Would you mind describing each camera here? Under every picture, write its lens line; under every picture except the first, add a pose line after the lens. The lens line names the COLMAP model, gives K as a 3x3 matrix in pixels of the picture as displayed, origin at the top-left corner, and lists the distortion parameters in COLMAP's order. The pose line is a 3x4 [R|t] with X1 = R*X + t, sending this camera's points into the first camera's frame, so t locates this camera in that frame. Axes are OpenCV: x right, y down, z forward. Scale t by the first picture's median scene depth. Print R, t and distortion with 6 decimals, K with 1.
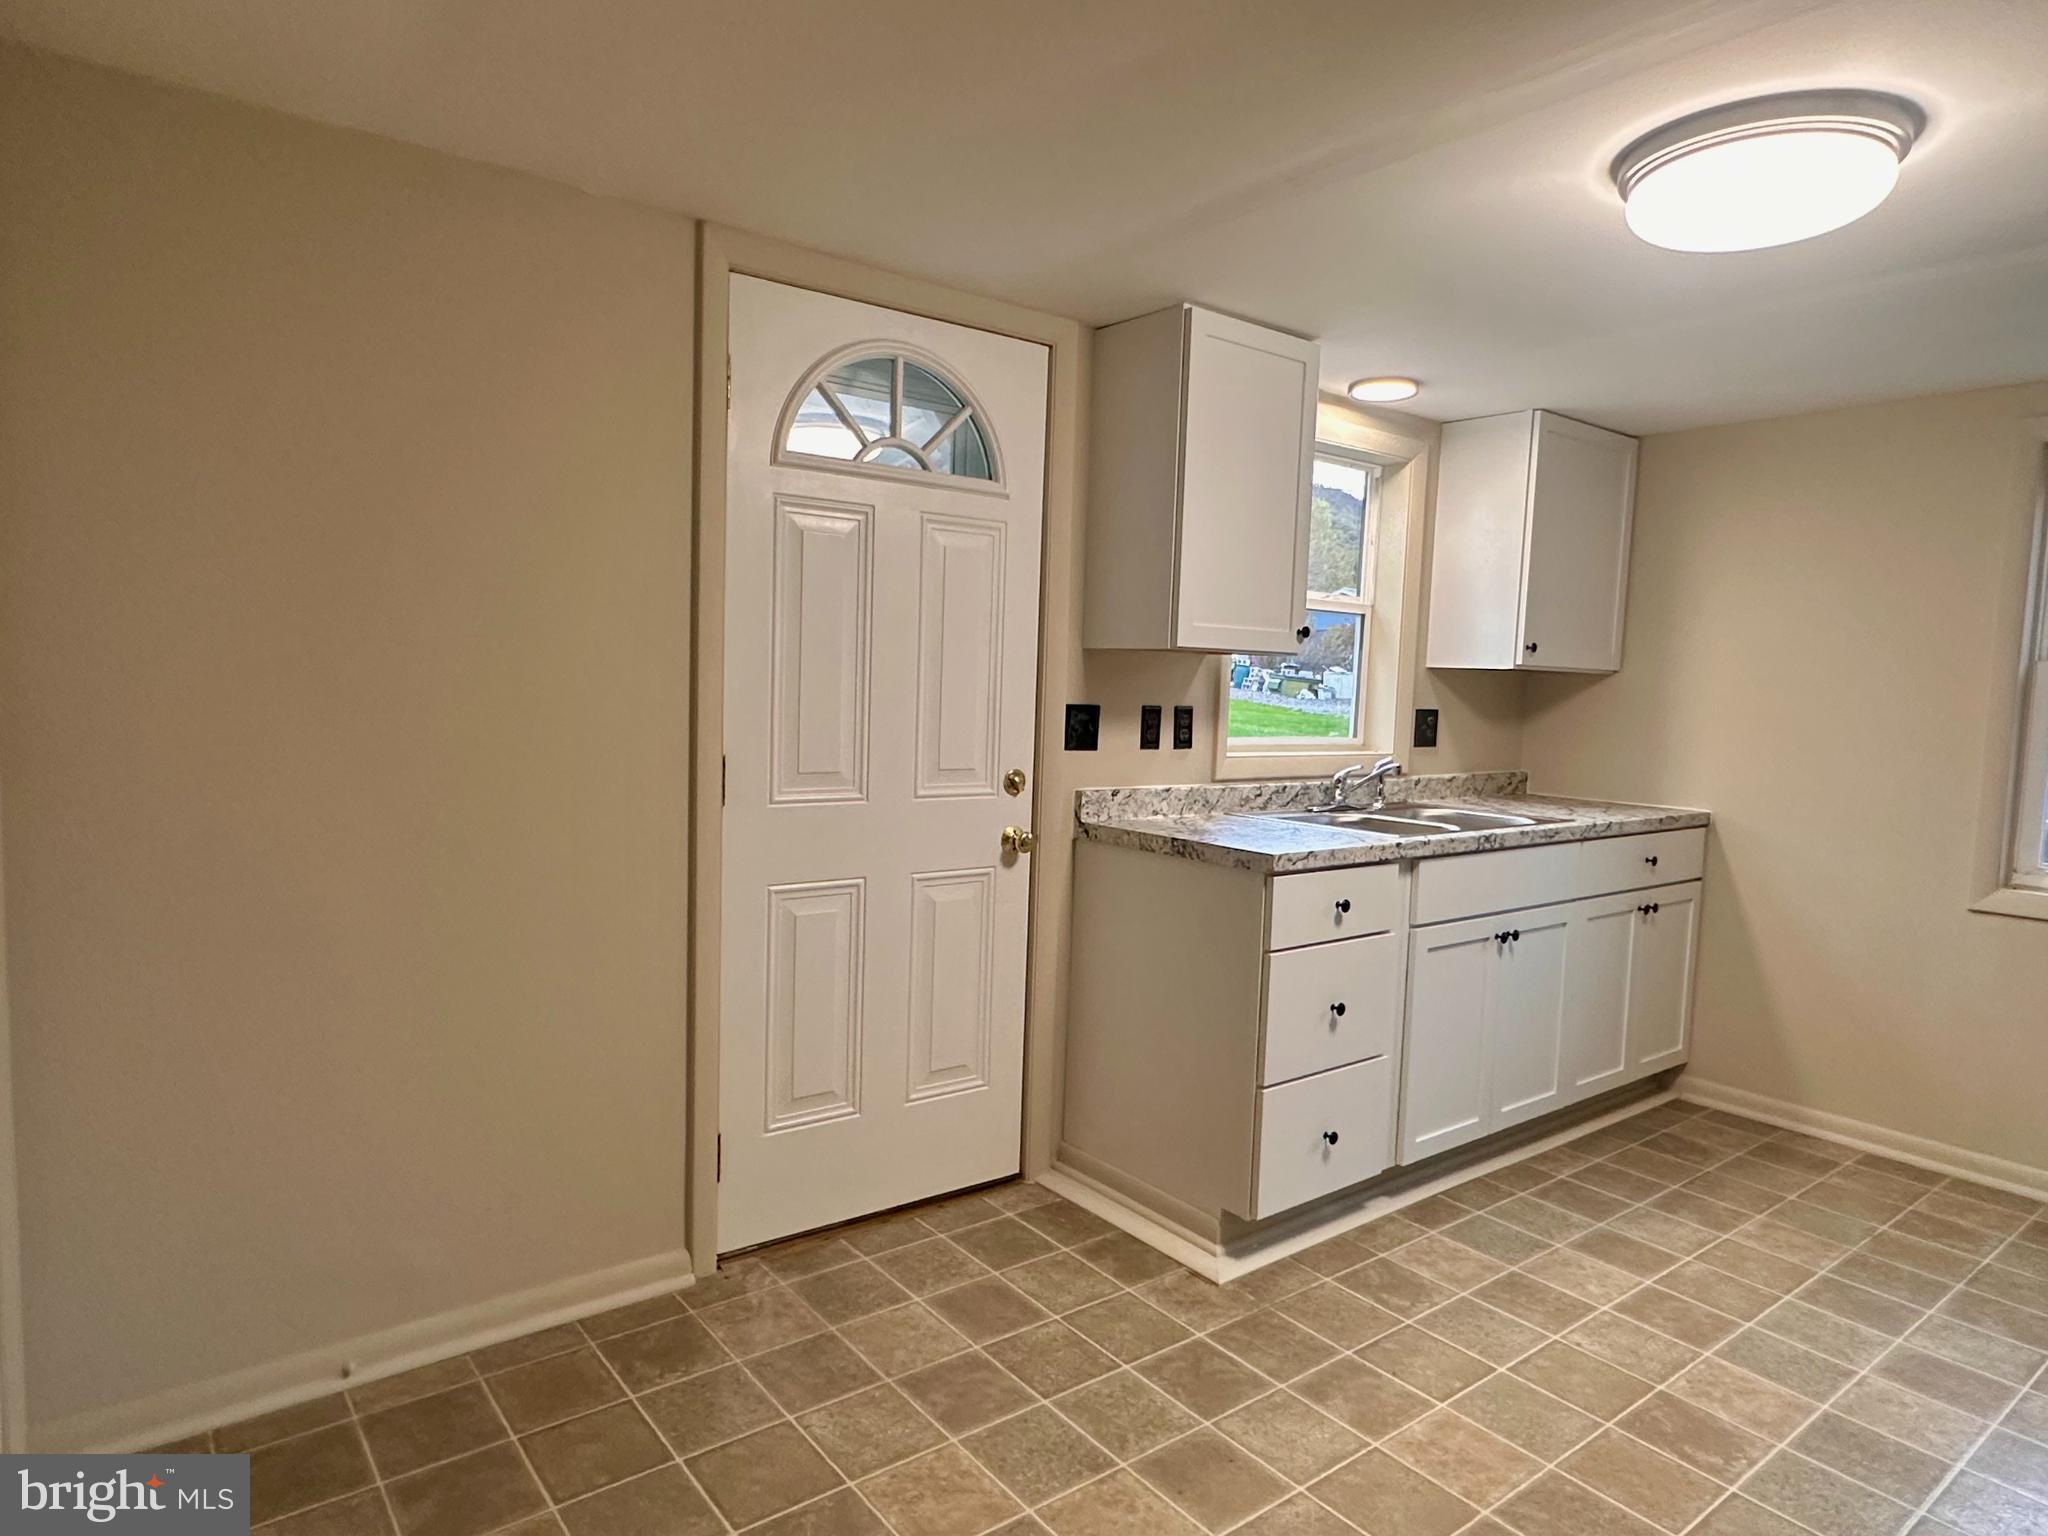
lens RADIAL K [[1194.9, 0, 1030.6], [0, 1194.9, 785.1], [0, 0, 1]] dist [0.021234, -0.000246]
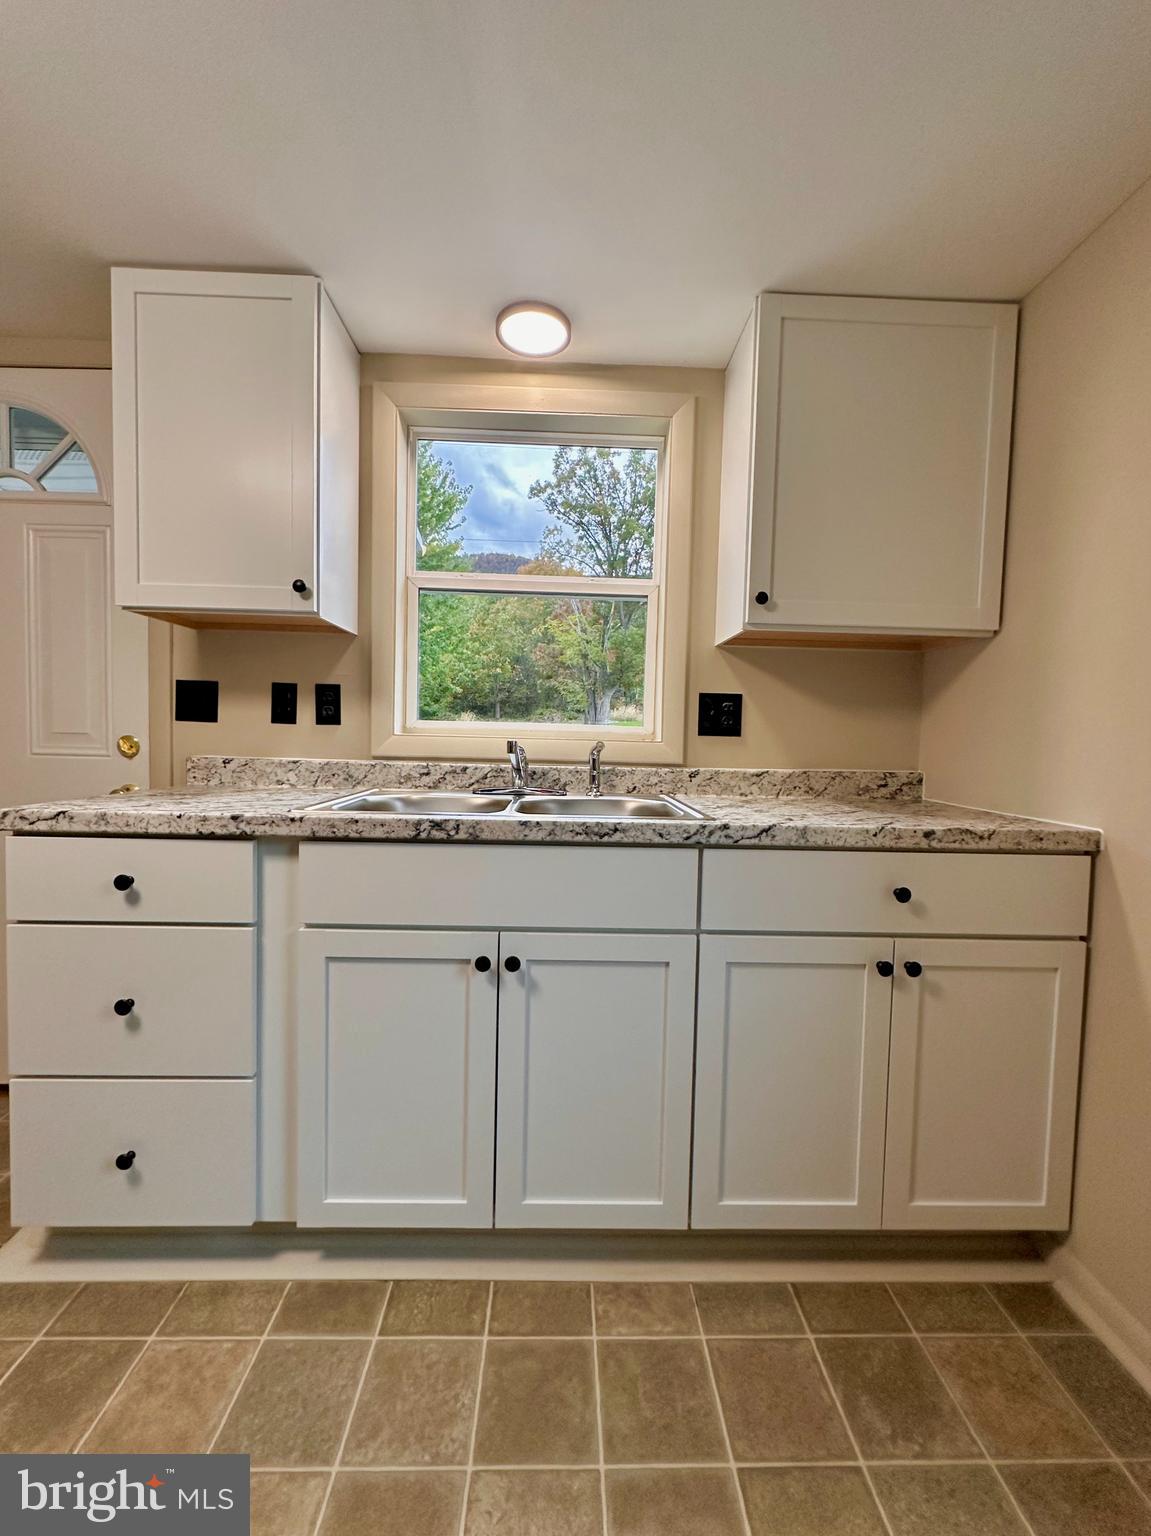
lens RADIAL K [[632.8, 0, 575.5], [0, 632.8, 768.0], [0, 0, 1]] dist [-0.000872, 0.000477]
pose [[0.804610, 0.016258, -0.593581, 0.631699], [-0.050415, 0.997886, -0.041006, 0.019558], [0.591660, 0.062919, 0.803729, 0.678339]]
